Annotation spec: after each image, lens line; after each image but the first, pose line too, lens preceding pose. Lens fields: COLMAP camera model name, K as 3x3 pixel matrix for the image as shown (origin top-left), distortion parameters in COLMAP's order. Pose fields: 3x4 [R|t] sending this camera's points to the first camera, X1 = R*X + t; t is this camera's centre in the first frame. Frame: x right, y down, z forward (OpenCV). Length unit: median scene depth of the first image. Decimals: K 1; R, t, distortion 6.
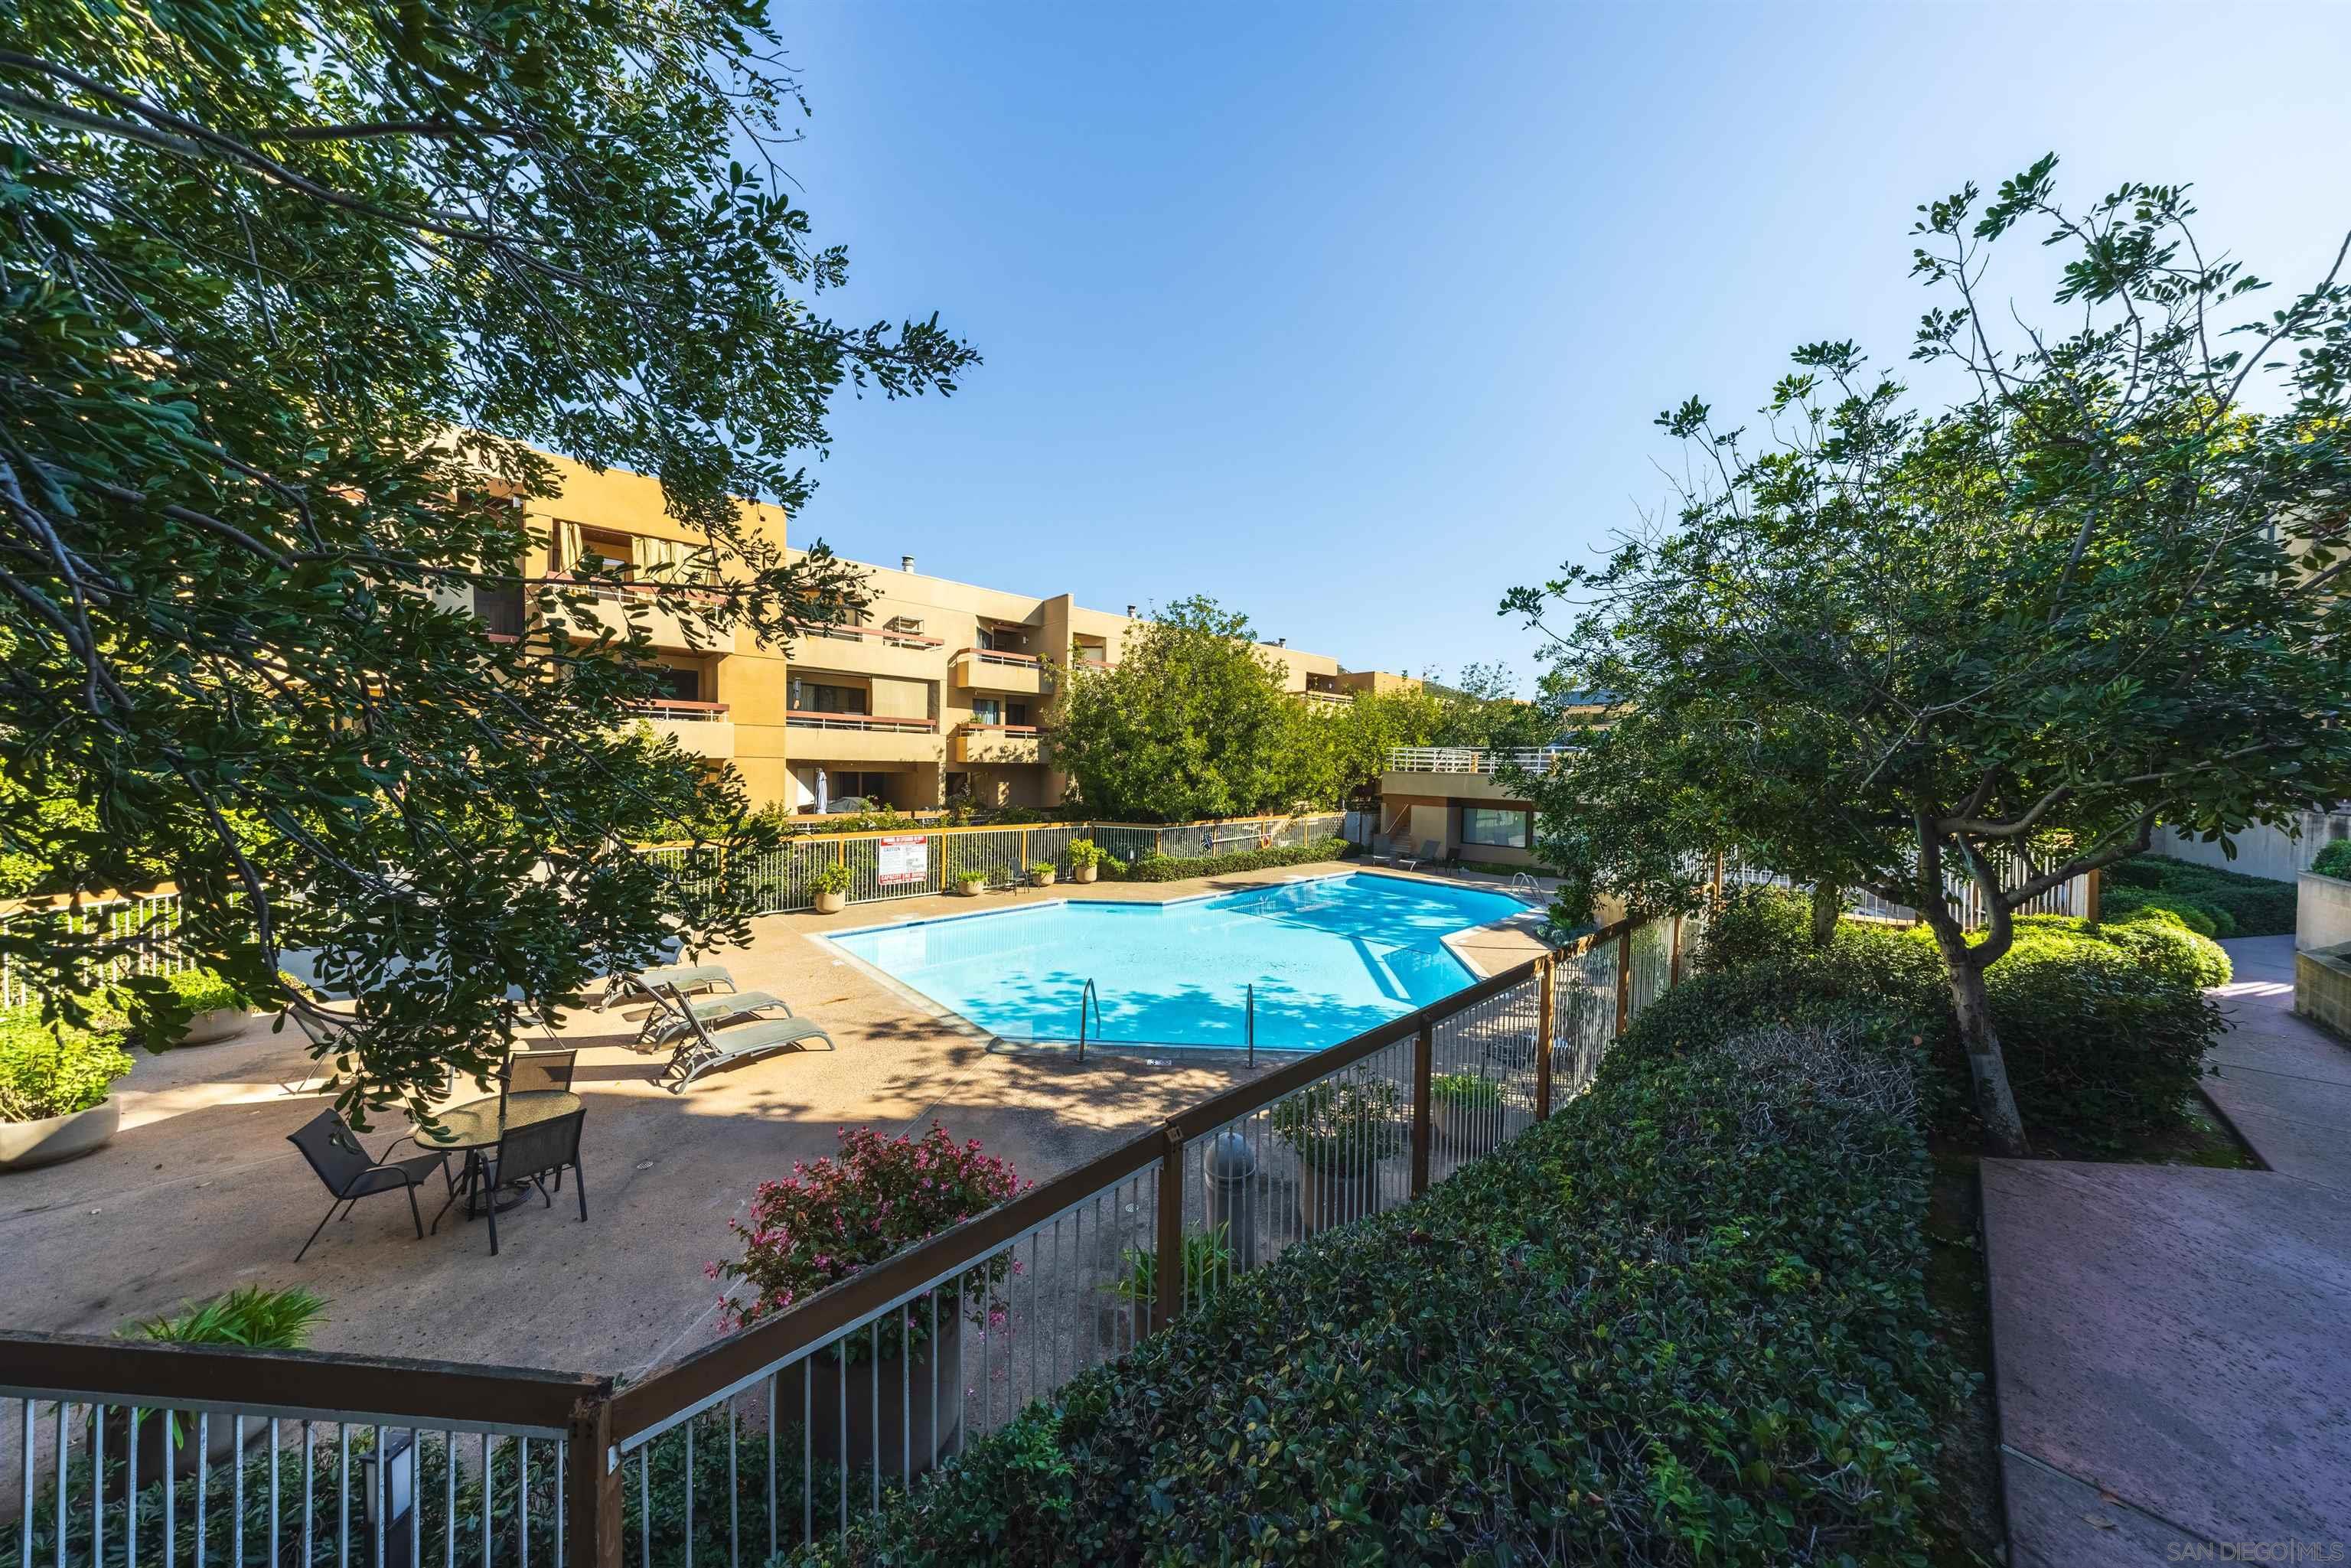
lens RADIAL K [[697.7, 0, 1187.6], [0, 697.7, 790.5], [0, 0, 1]] dist [-0.001519, -0.000023]
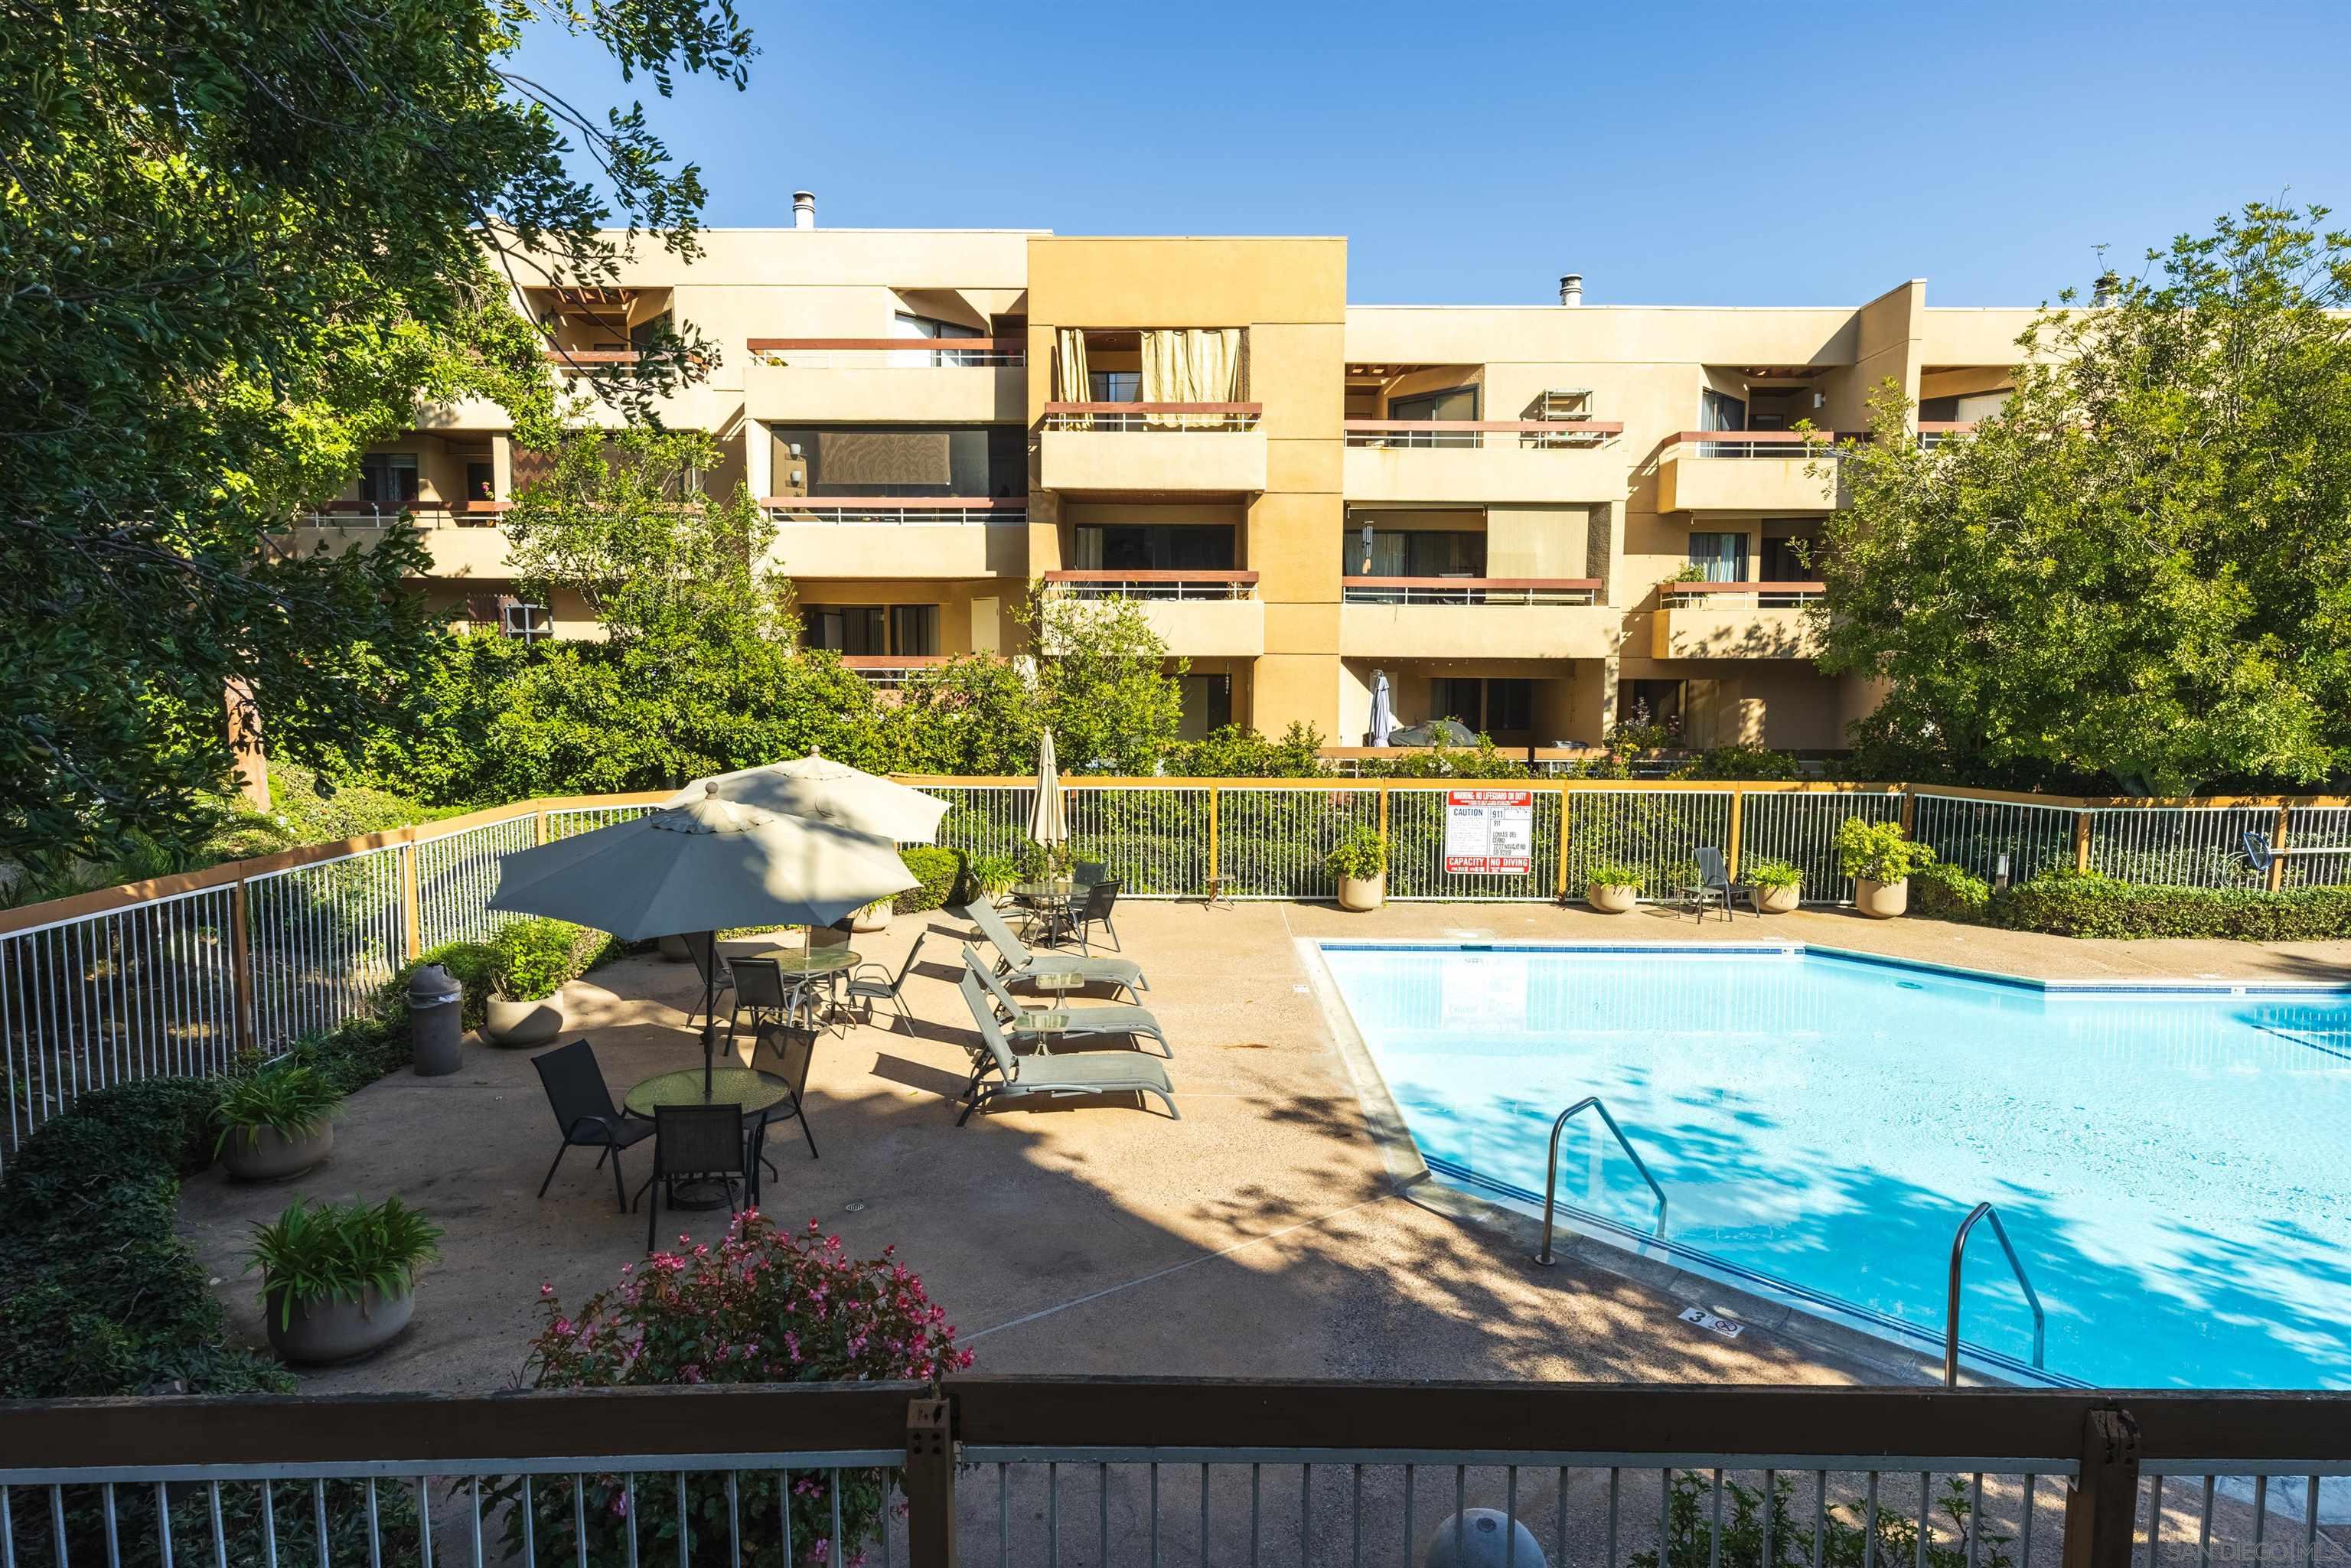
lens RADIAL K [[1277.4, 0, 1175.5], [0, 1277.4, 784.0], [0, 0, 1]] dist [0.004255, -0.001703]
pose [[0.718655, 0.050074, -0.693562, 0.099436], [-0.017529, 0.998391, 0.053919, 0.009061], [0.695146, -0.026592, 0.718376, 0.084384]]
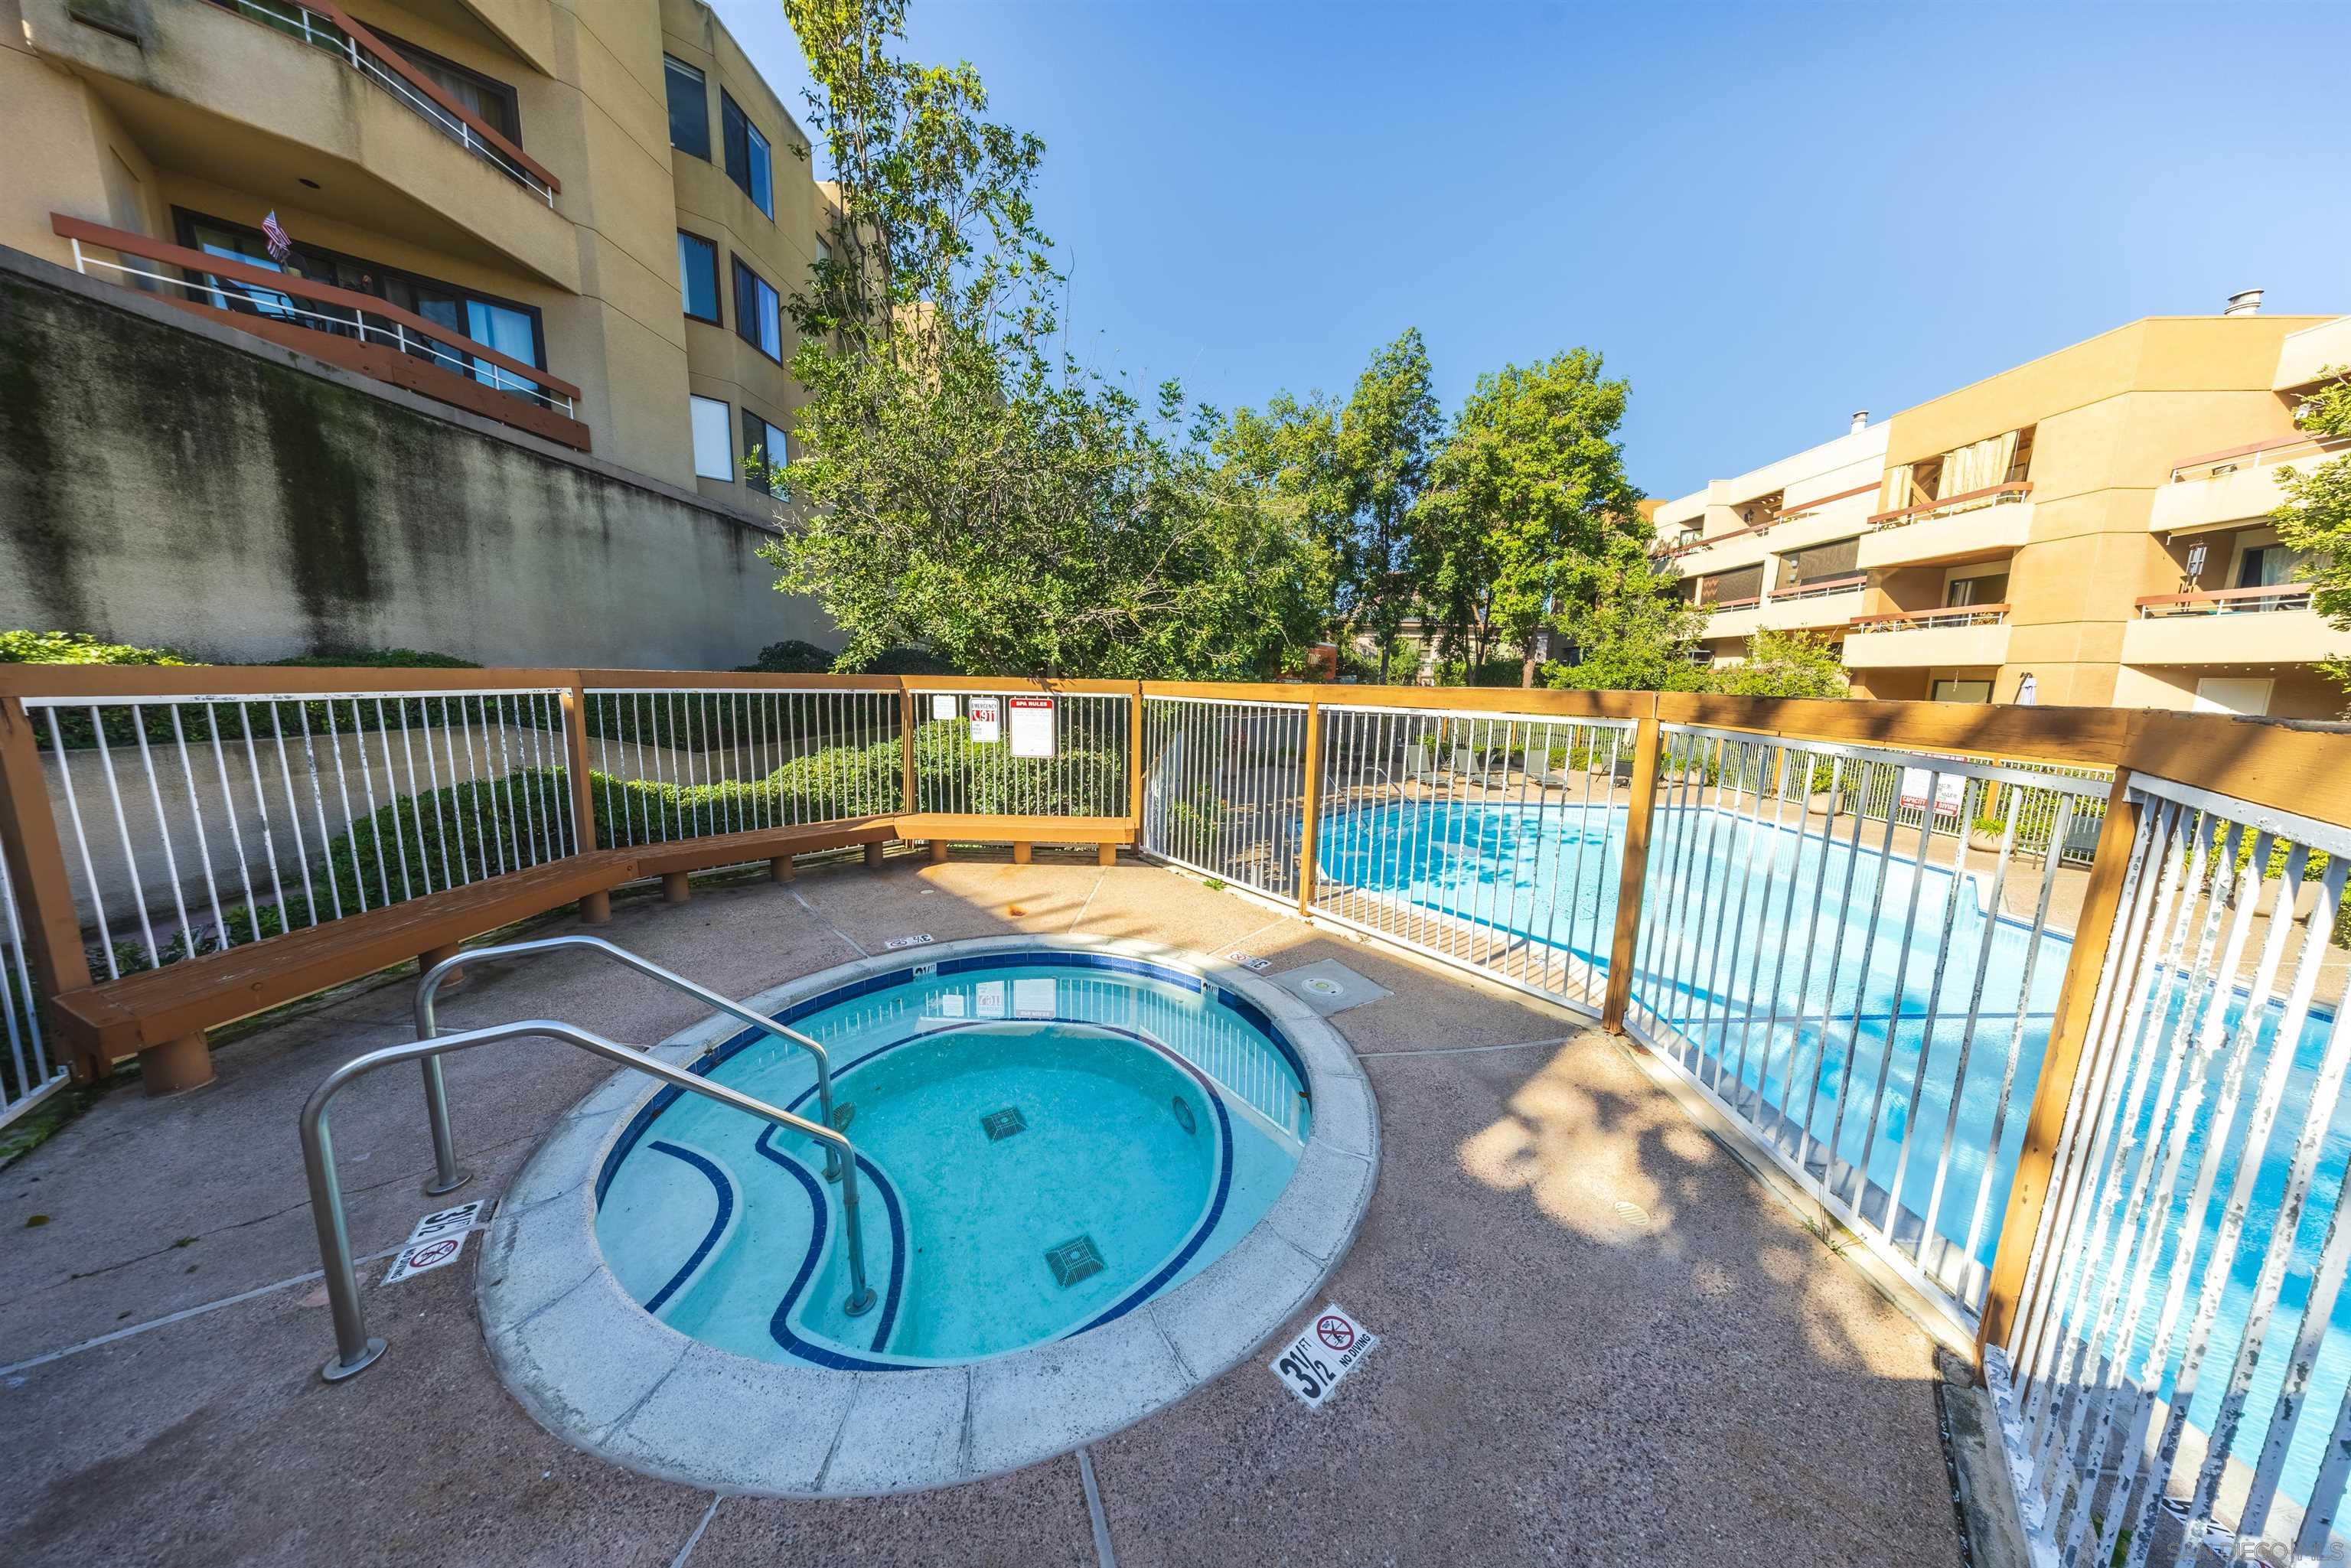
lens RADIAL K [[697.7, 0, 1187.6], [0, 697.7, 790.5], [0, 0, 1]] dist [-0.001519, -0.000023]
pose [[-0.723373, 0.079356, -0.685882, 0.651871], [-0.053669, 0.983906, 0.170439, 0.015559], [0.688368, 0.160101, -0.707472, 0.851487]]
